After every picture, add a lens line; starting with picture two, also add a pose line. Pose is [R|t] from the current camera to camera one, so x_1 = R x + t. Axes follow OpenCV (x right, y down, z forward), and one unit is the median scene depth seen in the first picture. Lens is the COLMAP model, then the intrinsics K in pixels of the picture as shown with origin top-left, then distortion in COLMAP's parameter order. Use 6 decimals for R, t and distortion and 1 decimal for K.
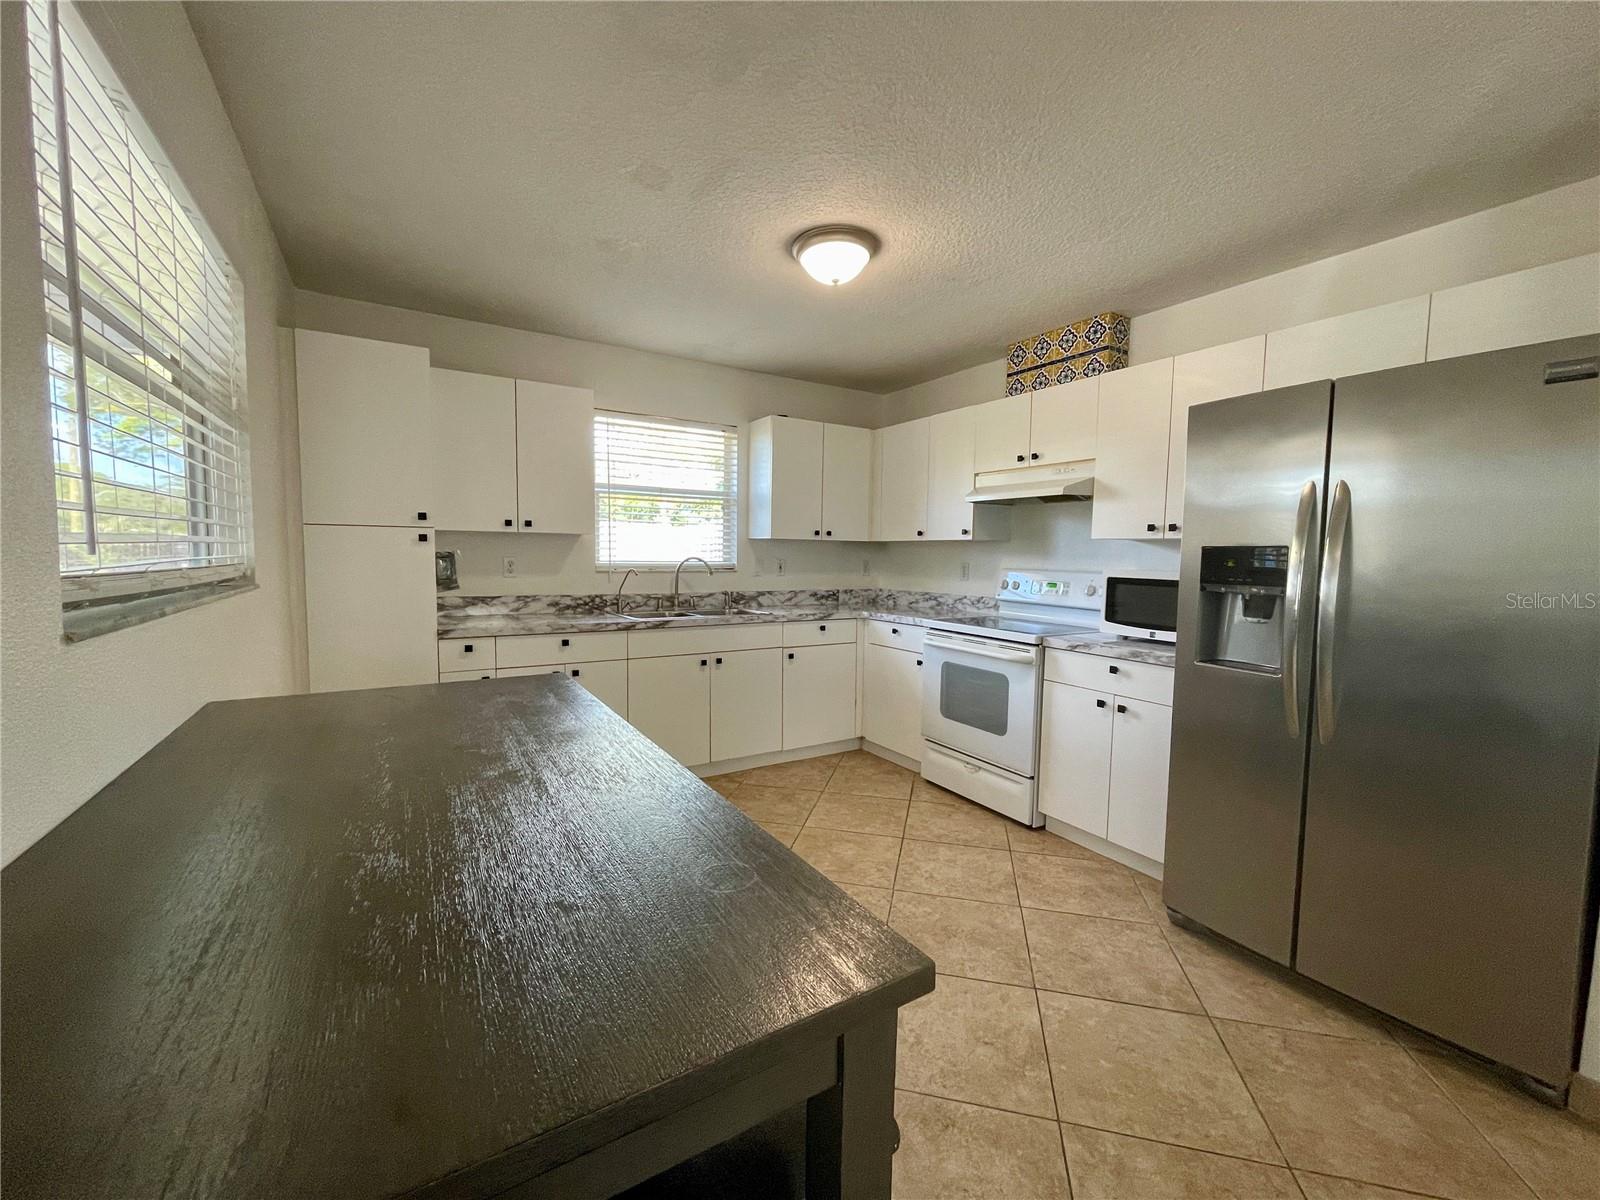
lens RADIAL K [[647.9, 0, 806.1], [0, 647.9, 599.3], [0, 0, 1]] dist [0.000050, 0.000239]
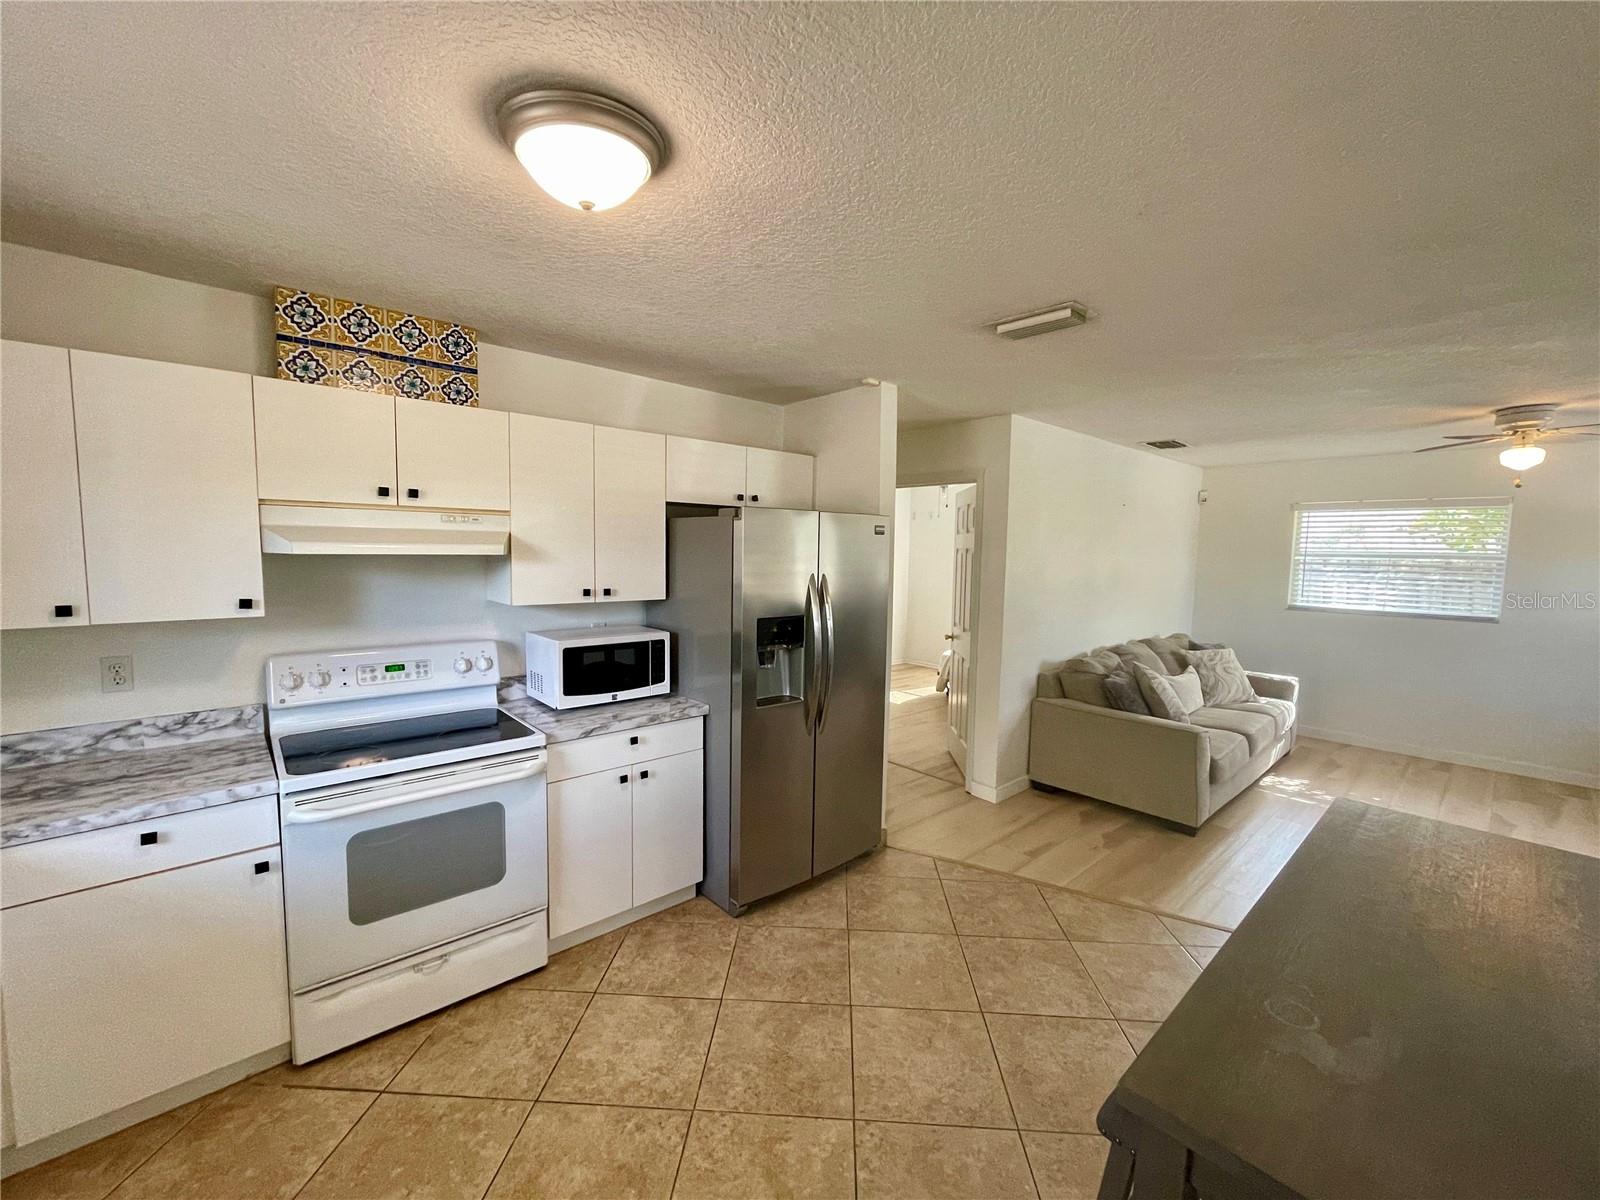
lens RADIAL K [[647.9, 0, 806.1], [0, 647.9, 599.3], [0, 0, 1]] dist [0.000050, 0.000239]
pose [[-0.177415, -0.097343, 0.979310, -0.416374], [0.052802, 0.992721, 0.108242, -0.158319], [-0.982719, 0.070913, -0.170984, 0.702224]]
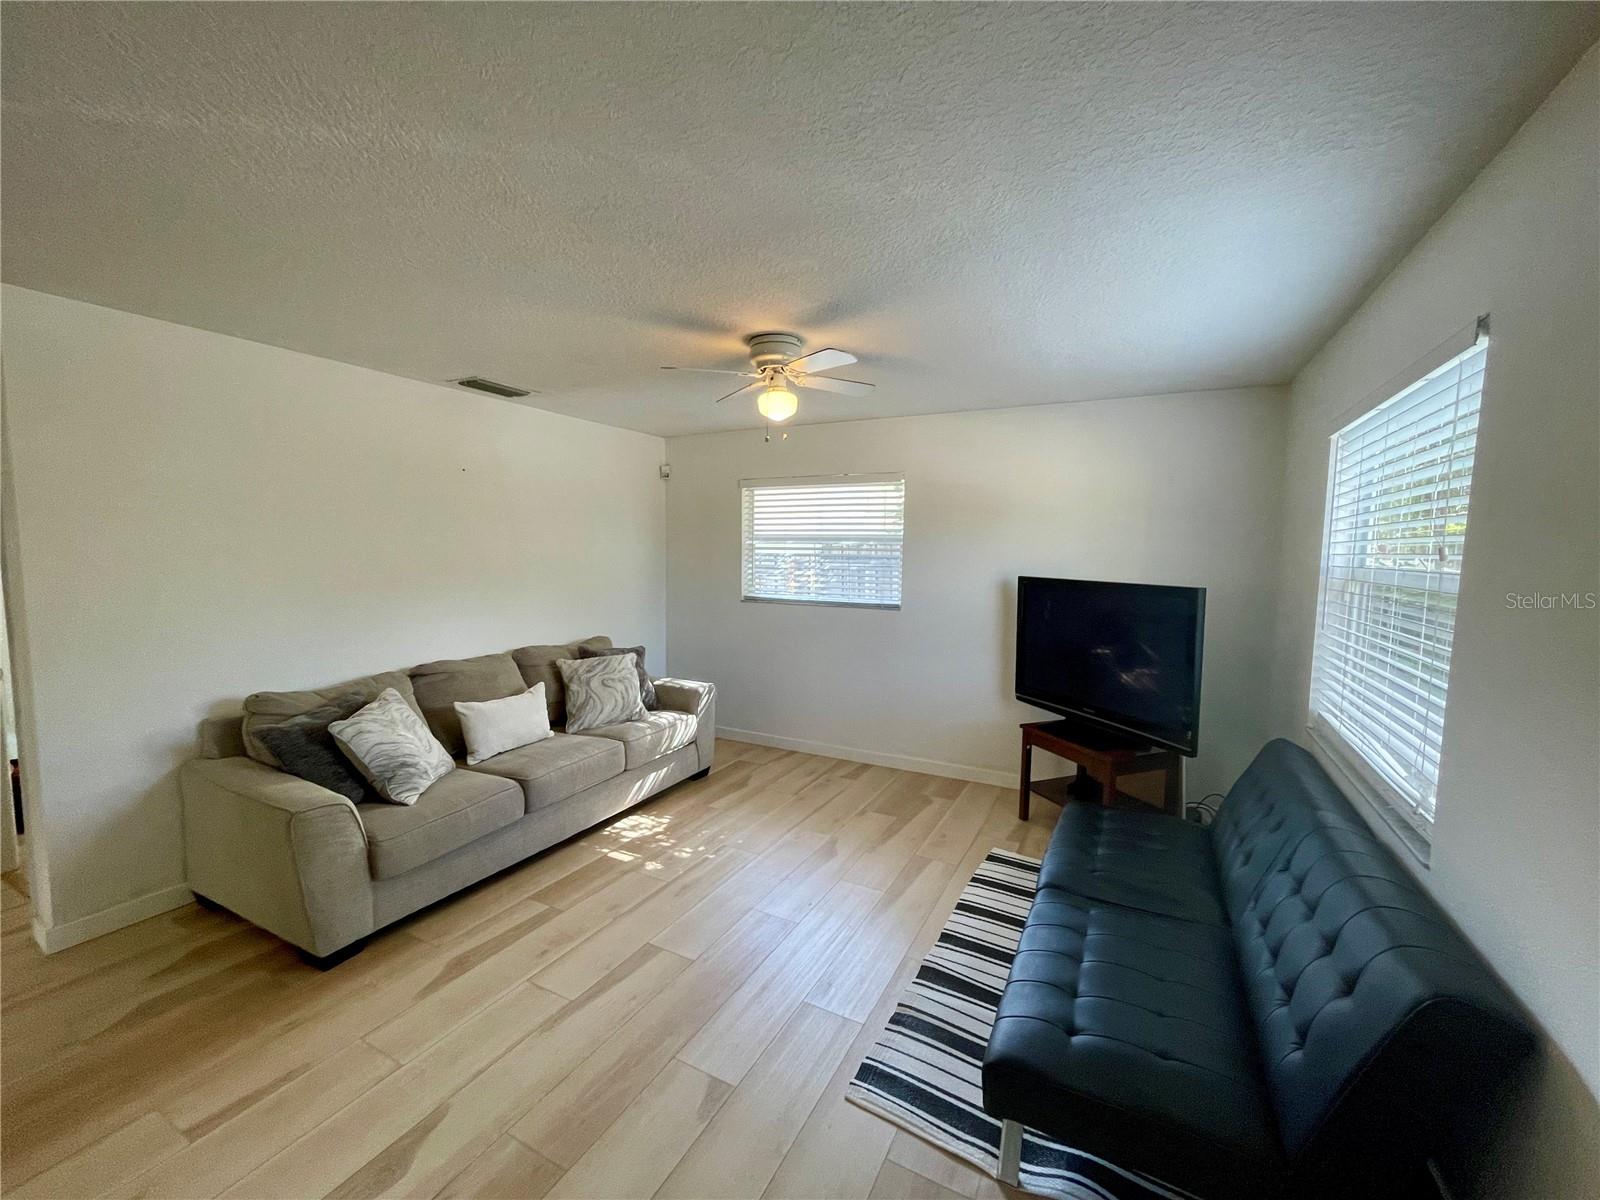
lens RADIAL K [[647.9, 0, 806.1], [0, 647.9, 599.3], [0, 0, 1]] dist [0.000050, 0.000239]
pose [[-0.505070, -0.090335, 0.858338, -0.322379], [0.043926, 0.990528, 0.130094, -0.070573], [-0.861960, 0.103410, -0.496318, -0.240850]]
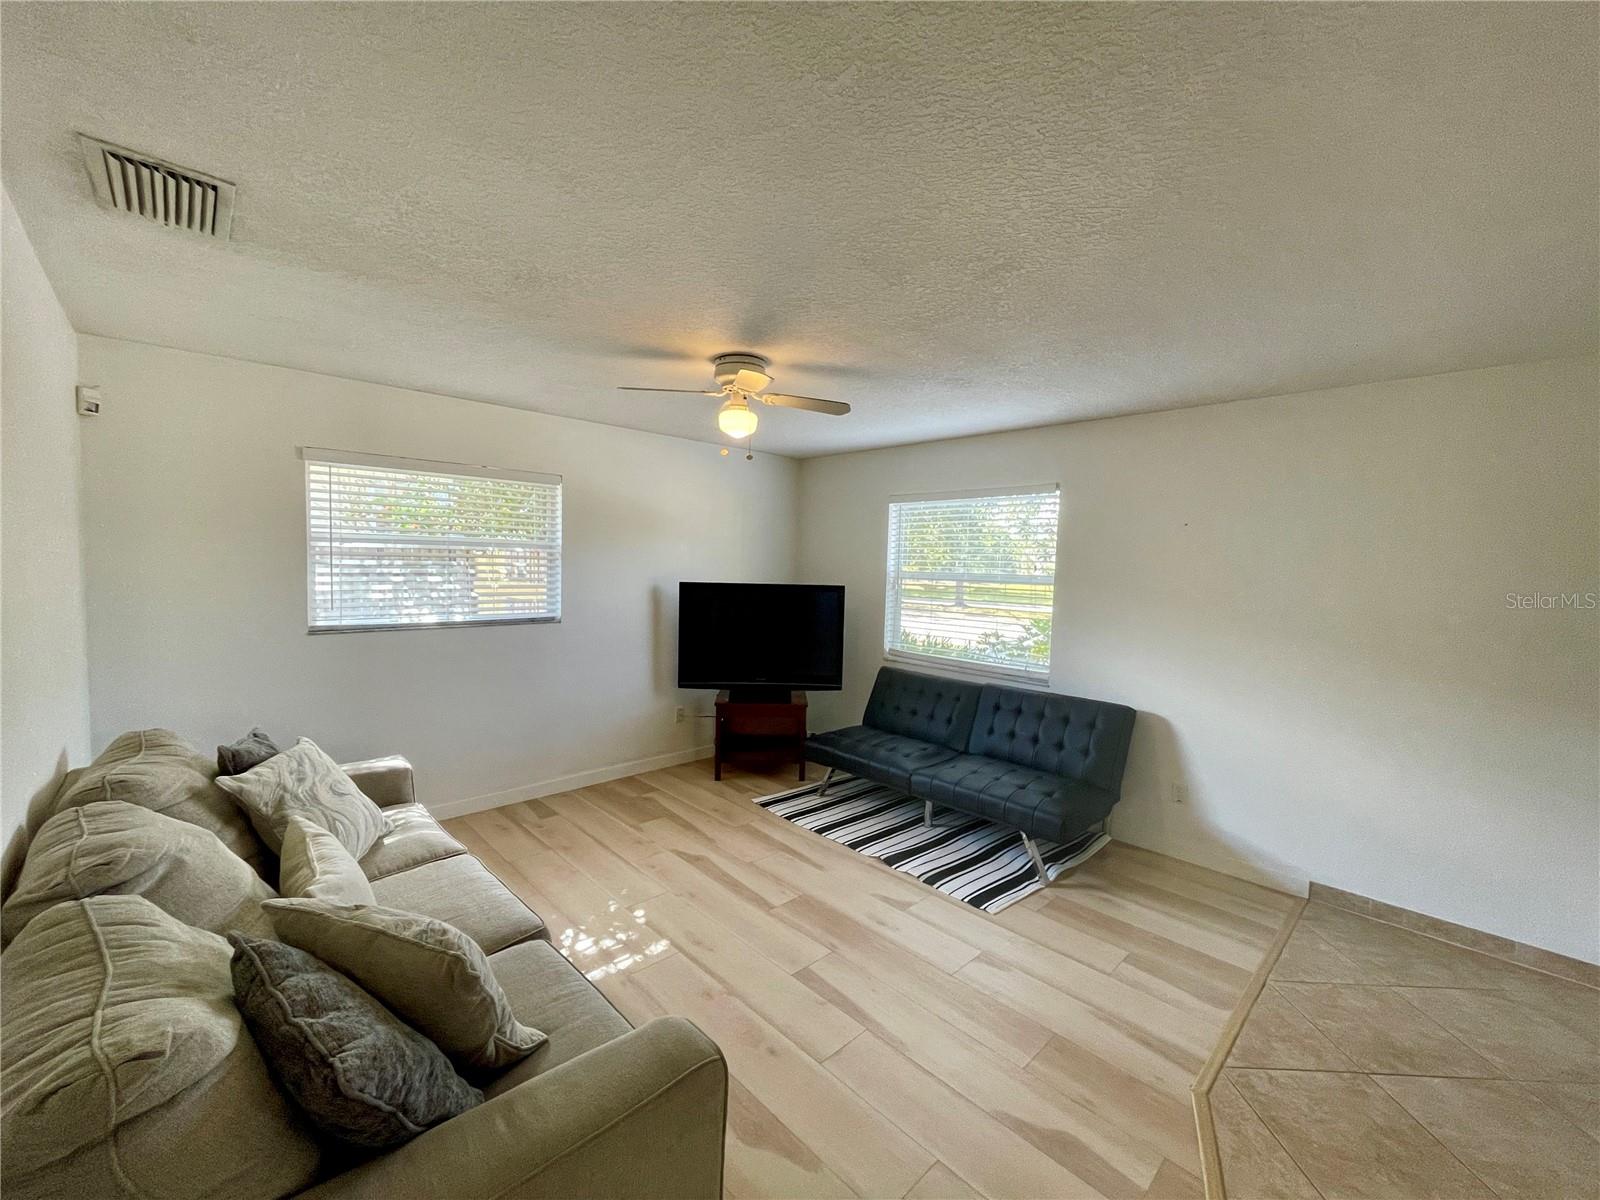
lens RADIAL K [[647.9, 0, 806.1], [0, 647.9, 599.3], [0, 0, 1]] dist [0.000050, 0.000239]
pose [[-0.978153, -0.027981, -0.205993, 0.524394], [-0.054801, 0.990558, 0.125667, -0.092685], [0.200532, 0.134210, -0.970451, 0.233702]]
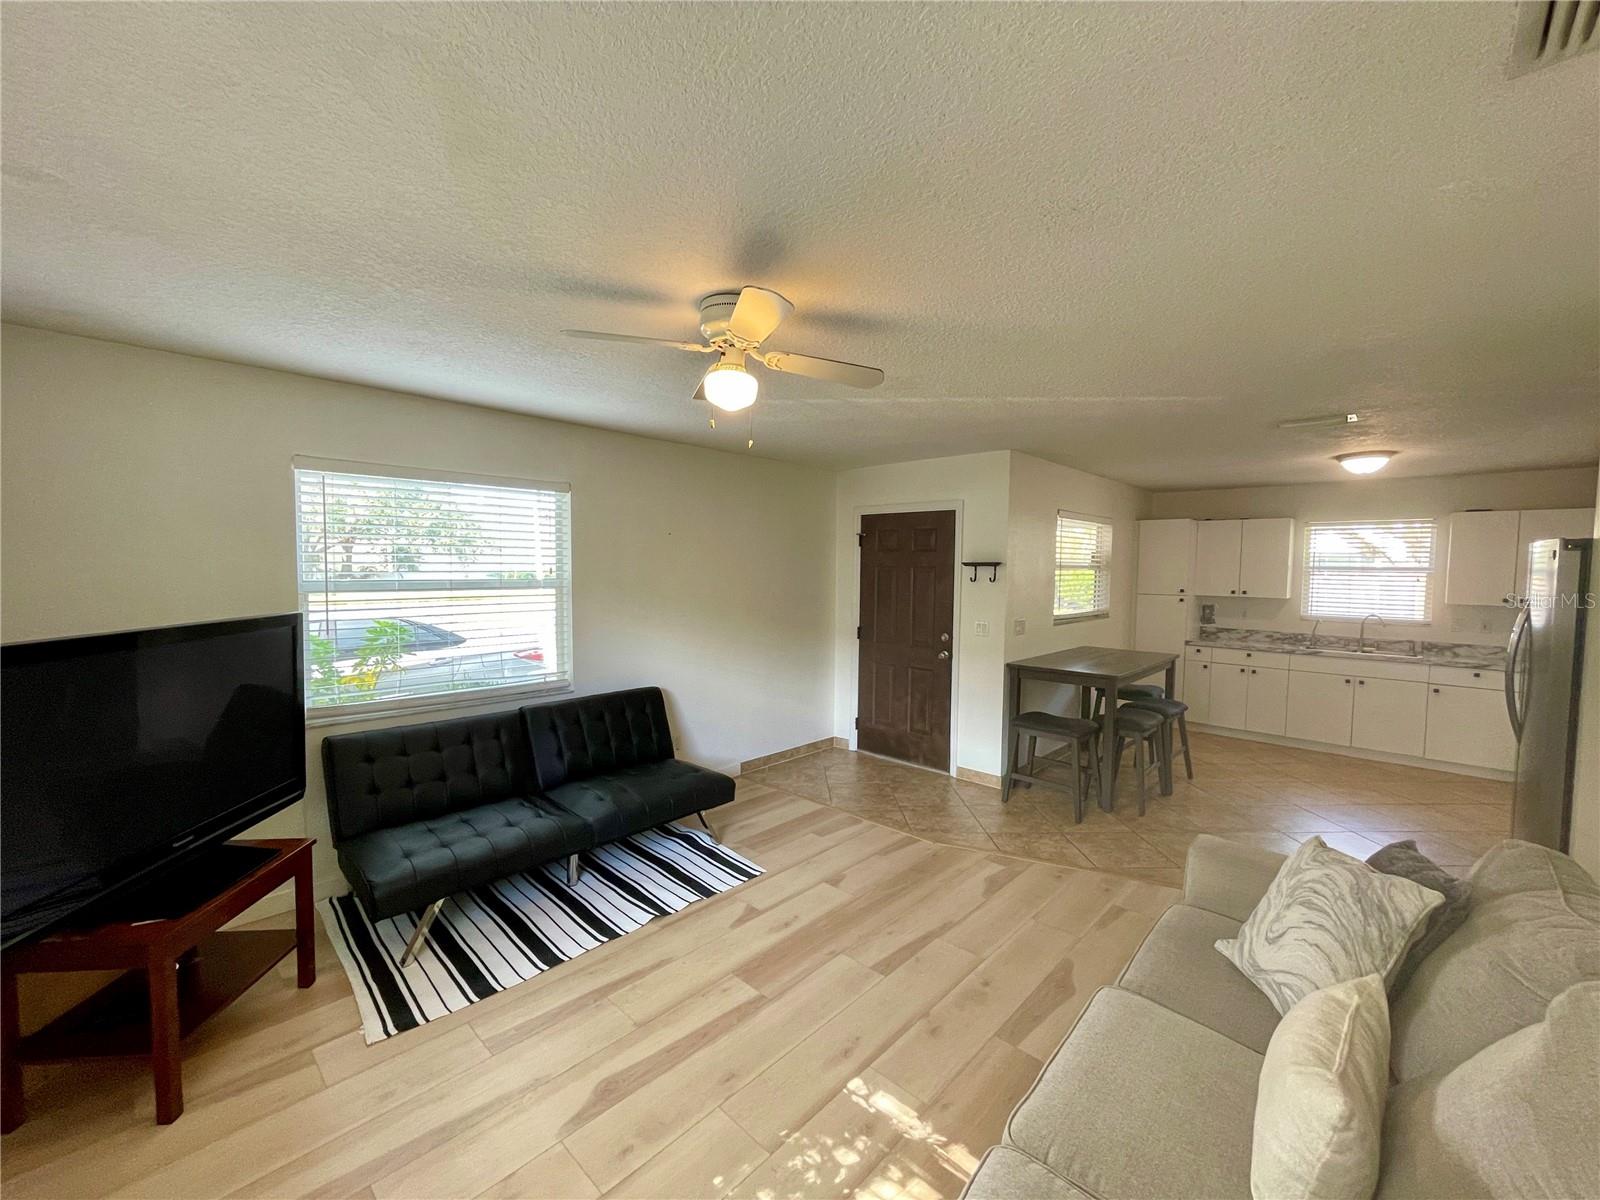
lens RADIAL K [[647.9, 0, 806.1], [0, 647.9, 599.3], [0, 0, 1]] dist [0.000050, 0.000239]
pose [[0.254282, 0.038433, -0.966366, 1.063440], [-0.079717, 0.996643, 0.018661, -0.027333], [0.963839, 0.072290, 0.256493, -0.726446]]
